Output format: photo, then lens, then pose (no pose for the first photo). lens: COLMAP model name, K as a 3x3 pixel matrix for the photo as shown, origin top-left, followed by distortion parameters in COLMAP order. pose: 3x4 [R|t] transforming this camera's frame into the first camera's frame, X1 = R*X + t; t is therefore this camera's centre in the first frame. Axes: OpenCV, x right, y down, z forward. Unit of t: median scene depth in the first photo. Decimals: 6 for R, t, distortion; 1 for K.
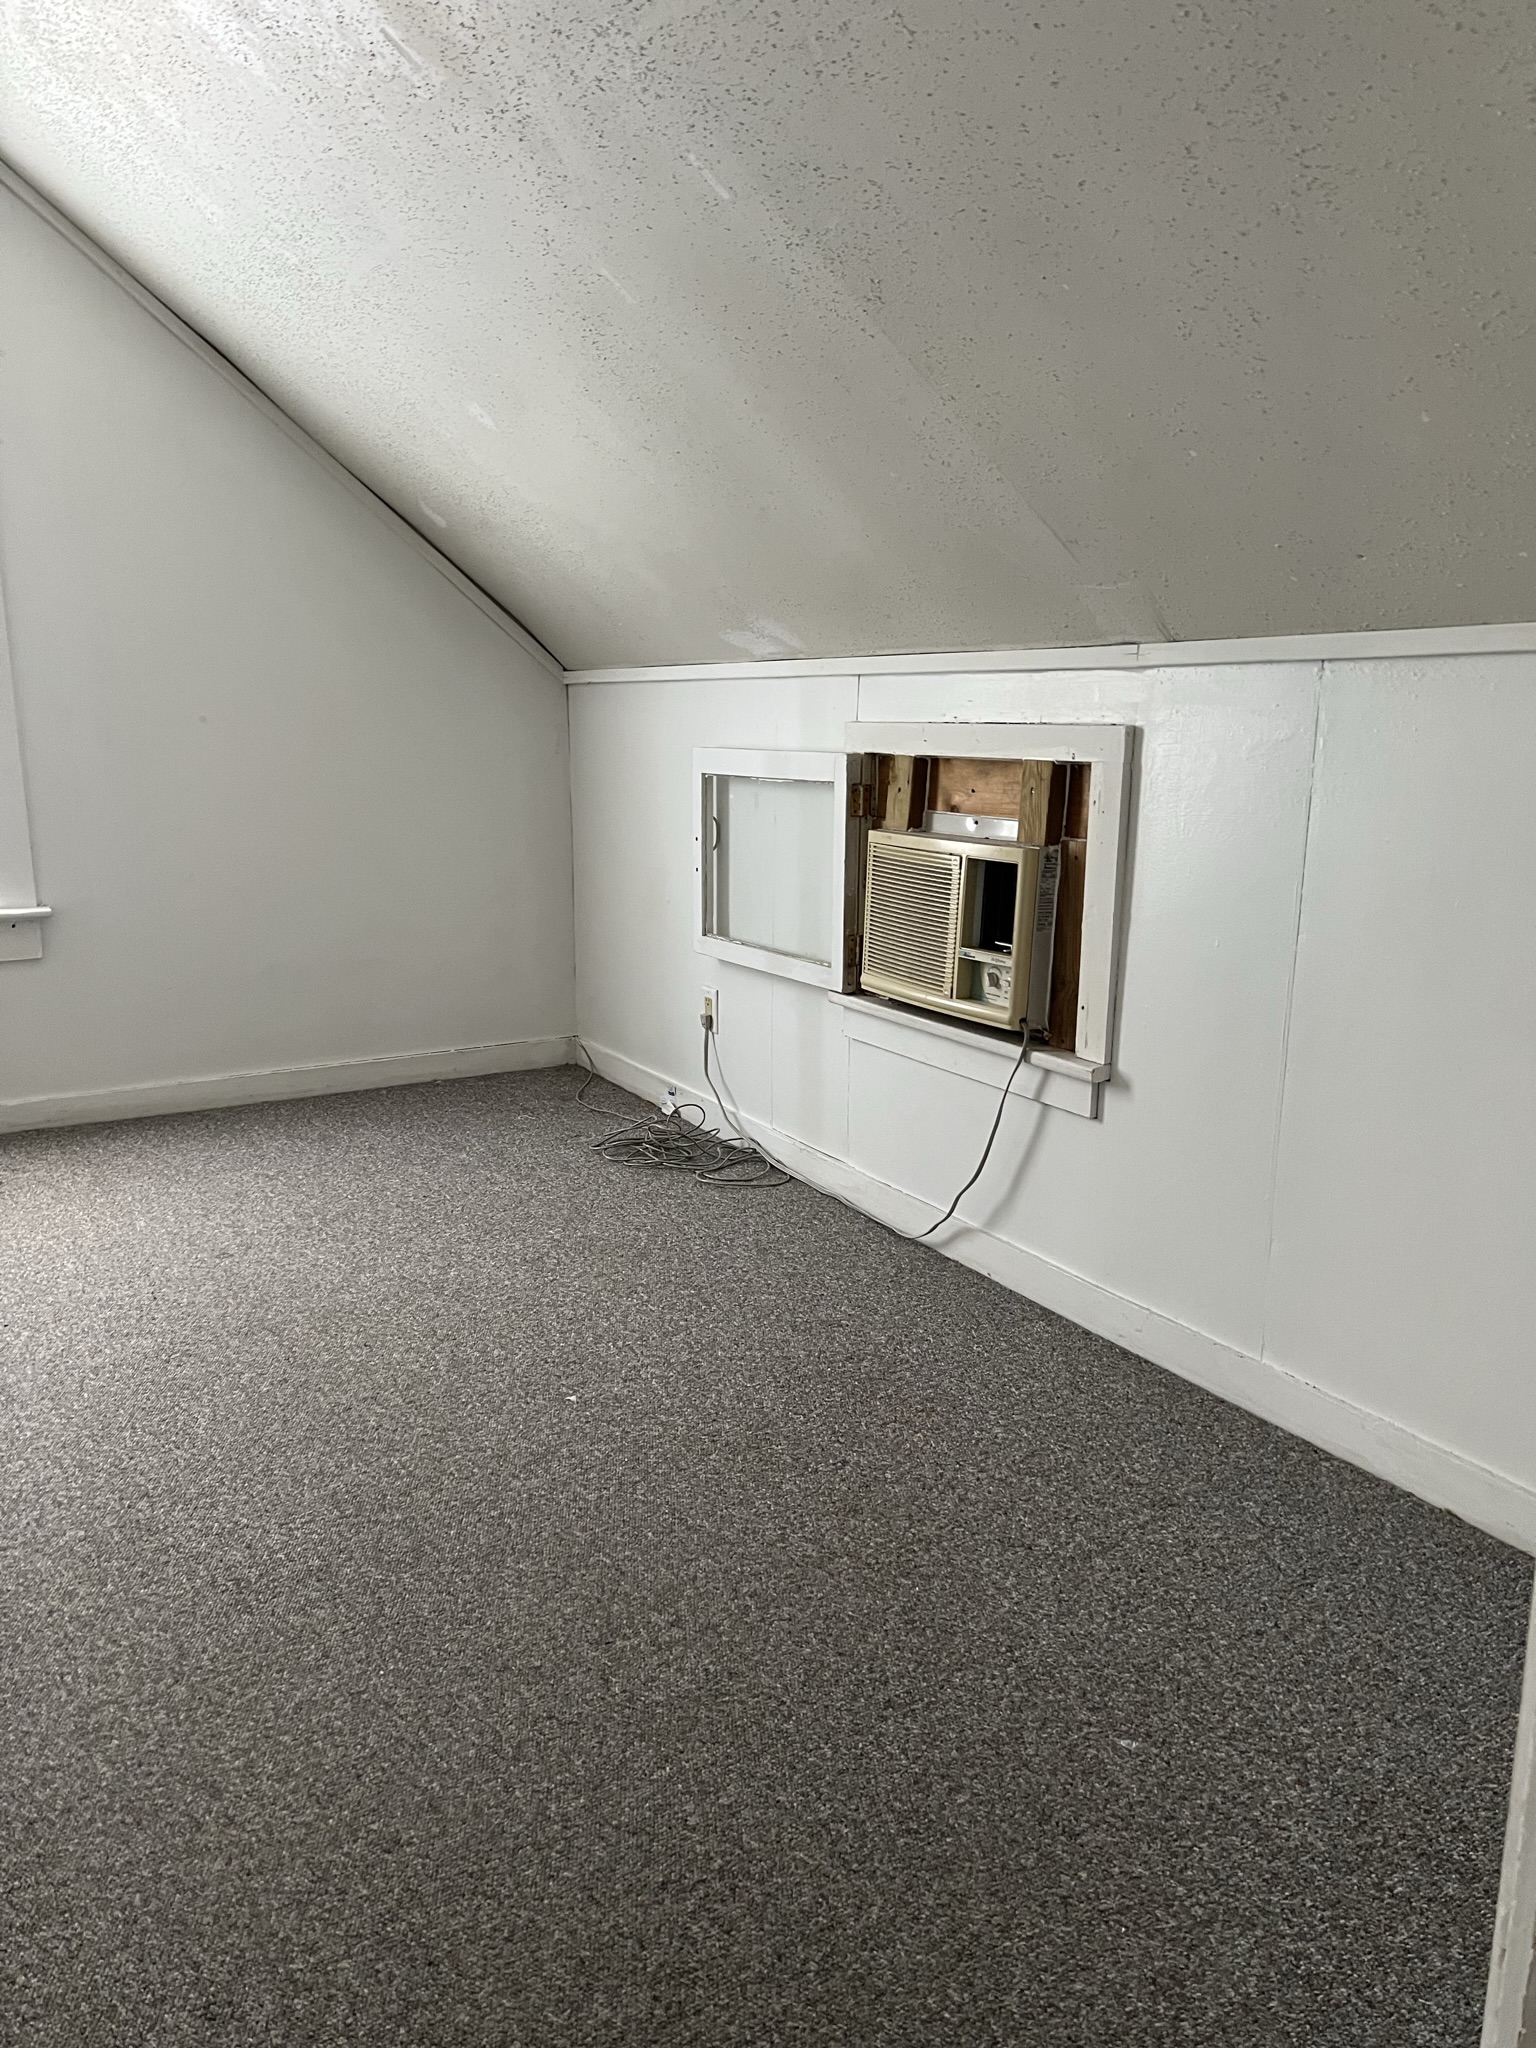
lens RADIAL K [[1518.8, 0, 752.3], [0, 1518.8, 994.8], [0, 0, 1]] dist [0.048271, -0.052855]
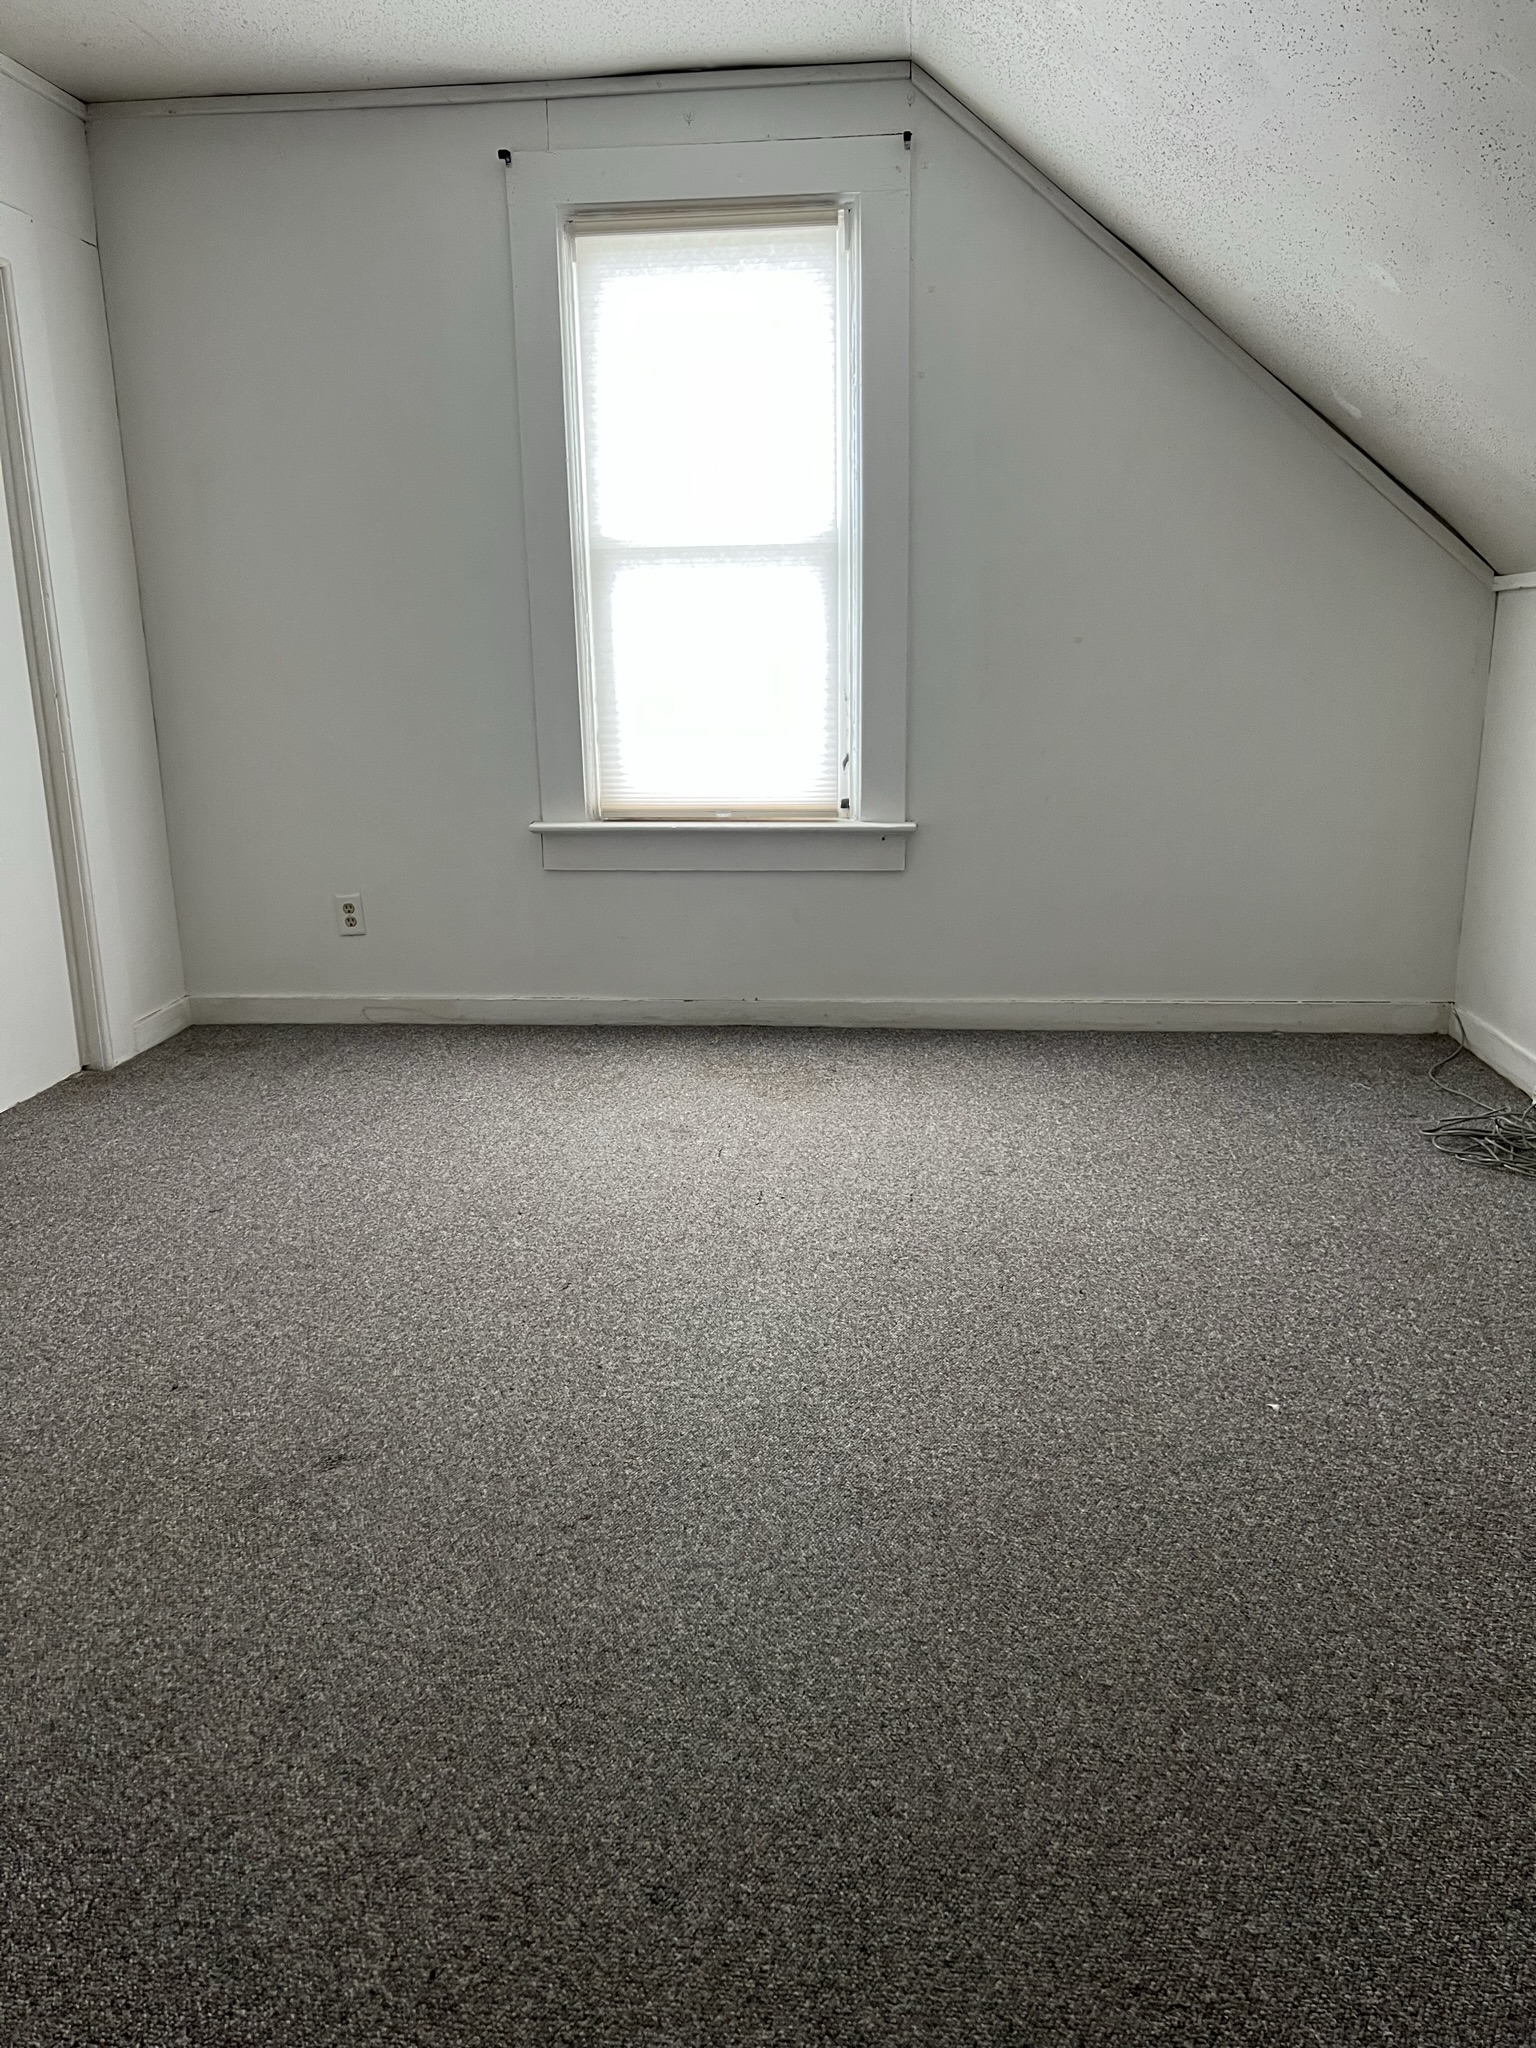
lens RADIAL K [[1518.8, 0, 761.6], [0, 1518.8, 1012.1], [0, 0, 1]] dist [0.048271, -0.052855]
pose [[0.817485, 0.124622, -0.562306, 0.117099], [-0.094169, 0.992093, 0.082971, -0.006990], [0.568200, -0.014876, 0.822756, 0.117813]]
